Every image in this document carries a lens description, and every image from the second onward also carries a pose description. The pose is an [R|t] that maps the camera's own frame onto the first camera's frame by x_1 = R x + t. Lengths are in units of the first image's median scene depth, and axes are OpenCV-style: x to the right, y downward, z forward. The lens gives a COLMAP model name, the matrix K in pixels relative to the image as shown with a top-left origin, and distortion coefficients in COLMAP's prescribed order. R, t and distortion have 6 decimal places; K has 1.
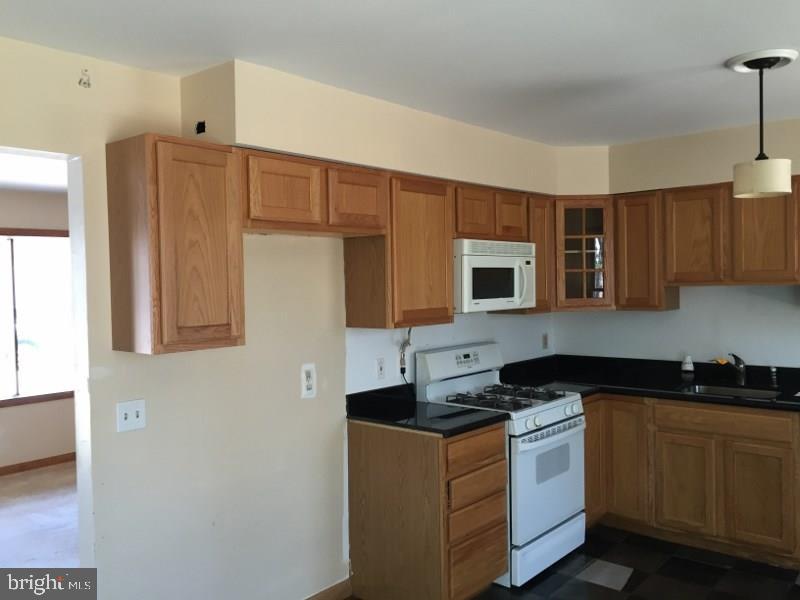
lens RADIAL K [[677.0, 0, 401.0], [0, 677.0, 294.4], [0, 0, 1]] dist [0.093527, -0.124723]
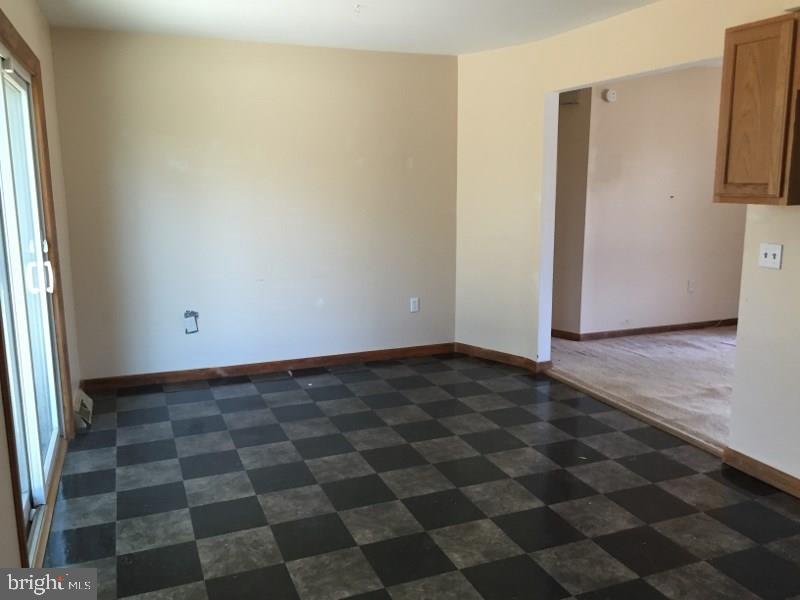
lens RADIAL K [[677.0, 0, 401.0], [0, 677.0, 294.4], [0, 0, 1]] dist [0.093527, -0.124723]
pose [[-0.455105, 0.177556, -0.872556, 1.062377], [0.002315, 0.980150, 0.198243, -0.003701], [0.890435, 0.088202, -0.446483, 1.011500]]
